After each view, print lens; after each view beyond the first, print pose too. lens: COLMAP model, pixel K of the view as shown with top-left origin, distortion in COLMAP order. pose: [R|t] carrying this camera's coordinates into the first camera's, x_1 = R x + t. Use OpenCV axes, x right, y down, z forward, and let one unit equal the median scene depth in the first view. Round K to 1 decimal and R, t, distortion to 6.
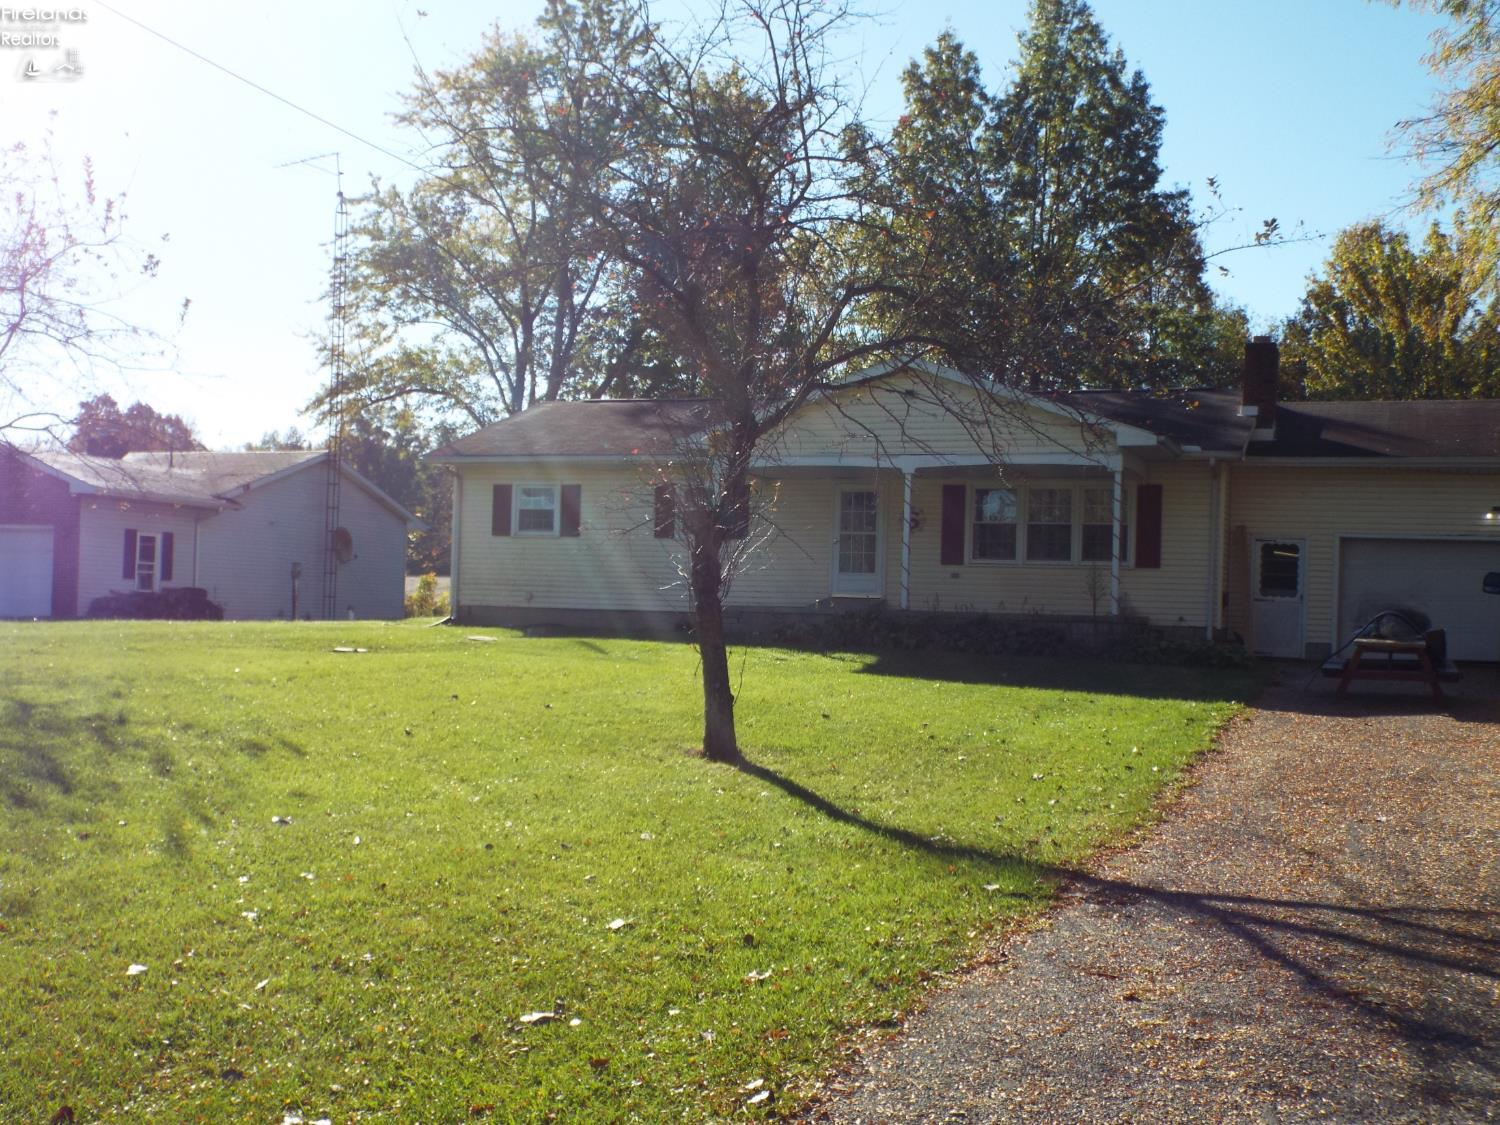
lens RADIAL K [[1733.3, 0, 751.8], [0, 1733.3, 587.4], [0, 0, 1]] dist [0.014827, 0.033907]
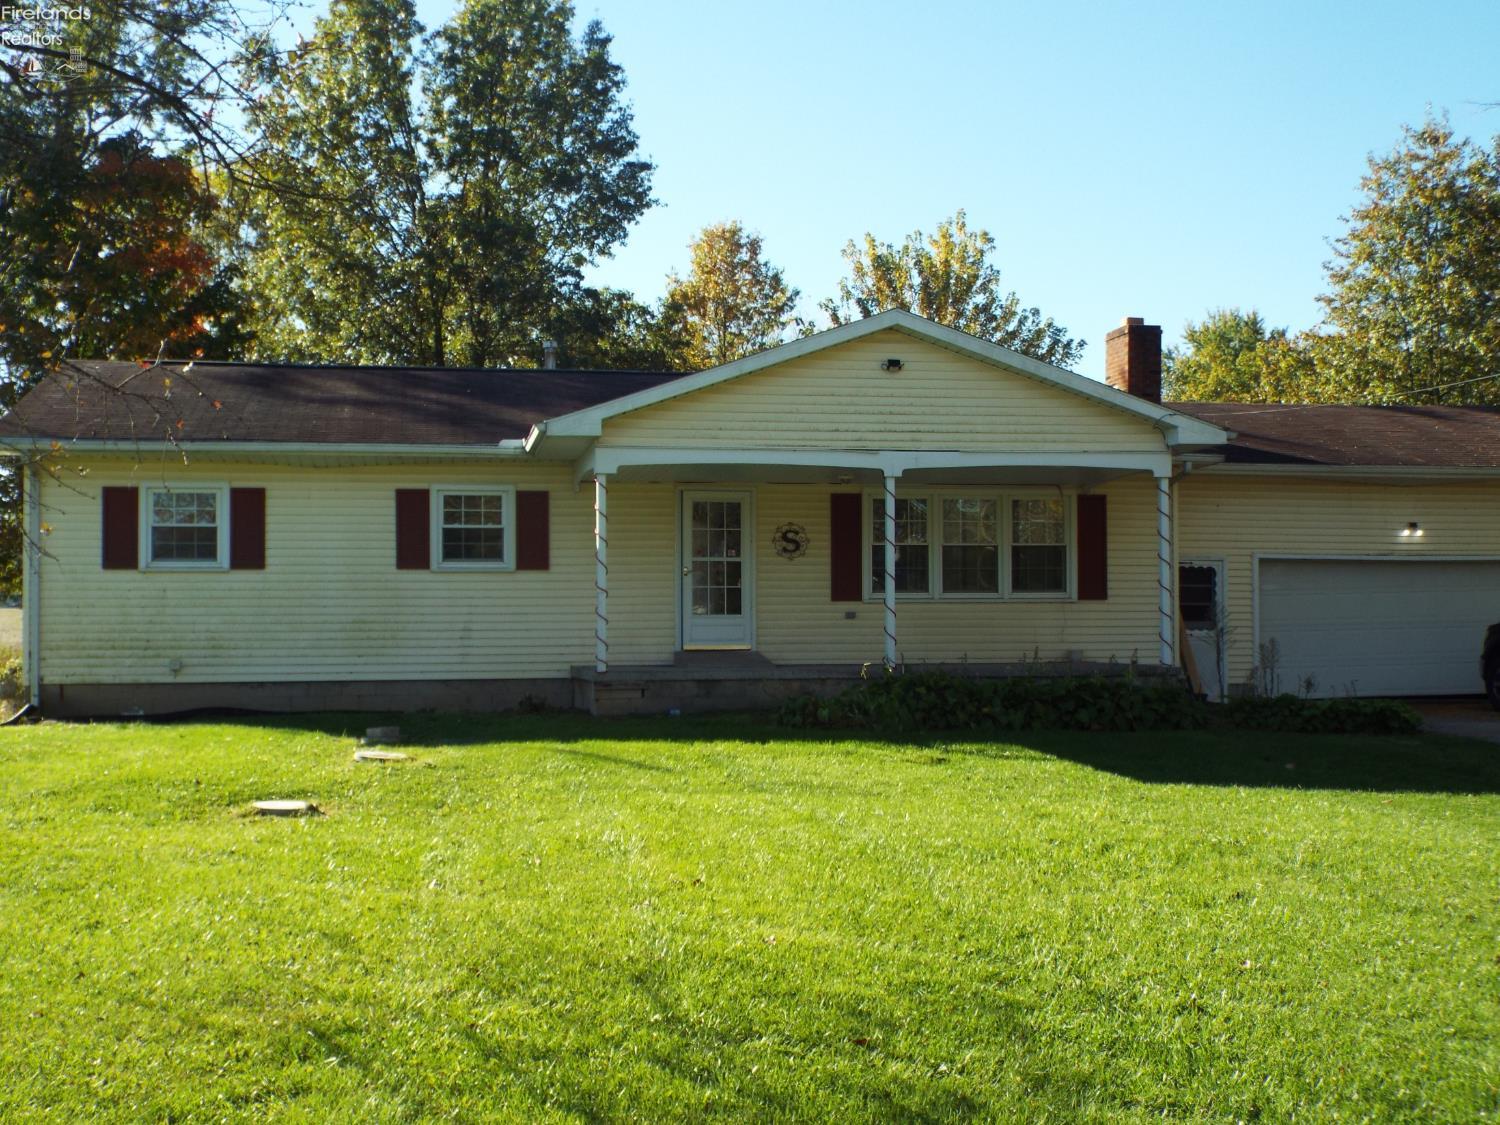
lens RADIAL K [[1733.3, 0, 751.8], [0, 1733.3, 587.4], [0, 0, 1]] dist [0.014827, 0.033907]
pose [[0.855507, -0.020642, 0.517380, -0.301764], [0.023676, 0.999719, 0.000736, -0.020340], [-0.517250, 0.011620, 0.855755, 0.387291]]
